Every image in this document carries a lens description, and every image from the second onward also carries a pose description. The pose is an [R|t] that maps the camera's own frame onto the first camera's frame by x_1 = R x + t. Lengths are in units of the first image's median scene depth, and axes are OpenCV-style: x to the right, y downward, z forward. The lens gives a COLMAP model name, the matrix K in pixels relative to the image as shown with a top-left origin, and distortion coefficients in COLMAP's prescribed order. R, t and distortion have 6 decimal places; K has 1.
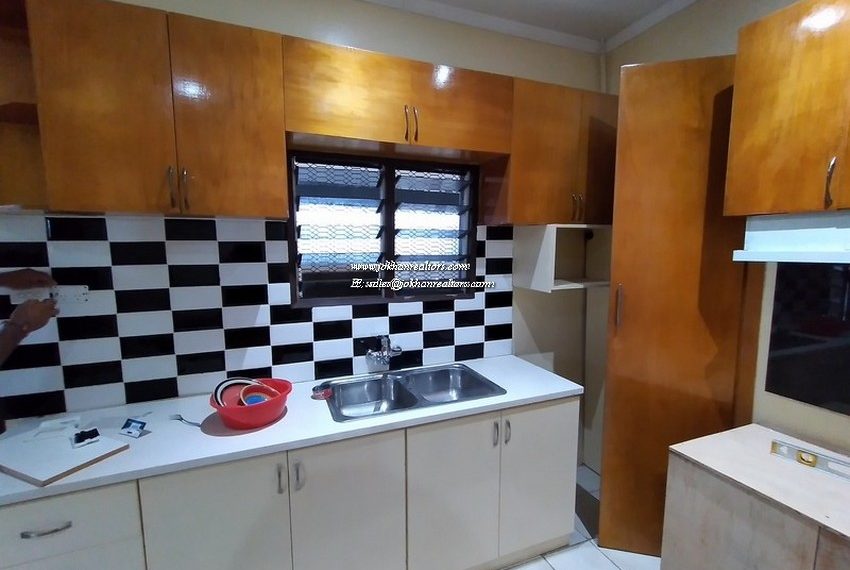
lens RADIAL K [[382.5, 0, 424.5], [0, 382.5, 288.8], [0, 0, 1]] dist [0.000434, -0.001755]
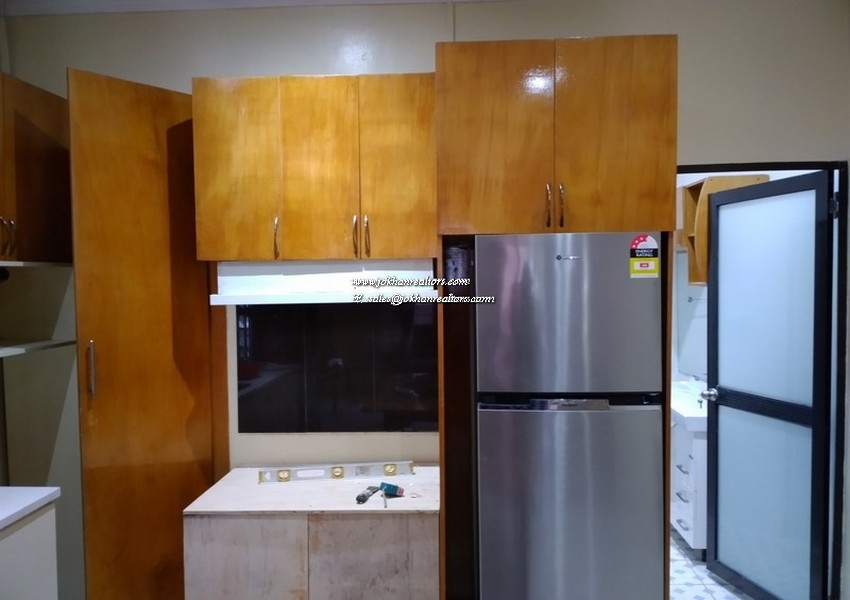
lens RADIAL K [[674.9, 0, 425.3], [0, 674.9, 300.5], [0, 0, 1]] dist [-0.000723, 0.000113]
pose [[0.413812, -0.029714, 0.909877, -0.574148], [0.110790, 0.993682, -0.017937, 0.008686], [-0.903596, 0.108228, 0.414489, -0.242534]]
